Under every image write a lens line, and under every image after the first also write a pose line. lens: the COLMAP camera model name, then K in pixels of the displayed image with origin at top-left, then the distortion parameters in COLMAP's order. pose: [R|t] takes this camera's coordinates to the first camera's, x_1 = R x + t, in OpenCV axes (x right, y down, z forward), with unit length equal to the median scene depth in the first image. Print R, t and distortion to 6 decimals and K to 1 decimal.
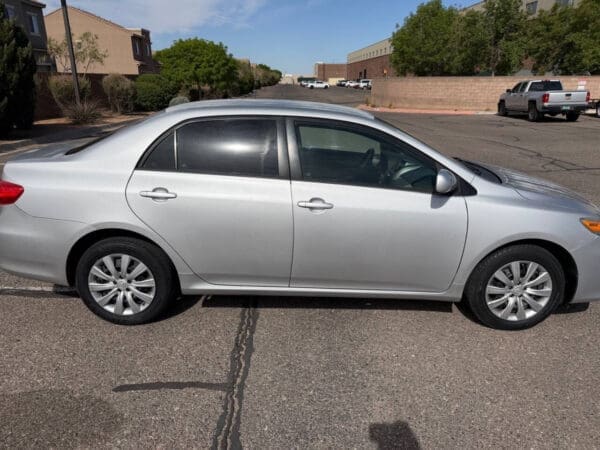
lens RADIAL K [[428.2, 0, 302.7], [0, 428.2, 236.5], [0, 0, 1]] dist [-0.001078, -0.007606]
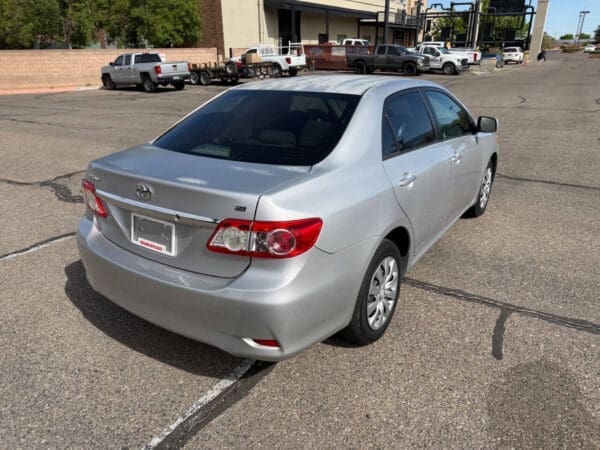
lens RADIAL K [[428.2, 0, 302.7], [0, 428.2, 236.5], [0, 0, 1]] dist [-0.001078, -0.007606]
pose [[0.545397, -0.334267, 0.768640, -0.190248], [0.290802, 0.935538, 0.200506, -0.036896], [-0.786114, 0.114167, 0.607446, 0.095328]]
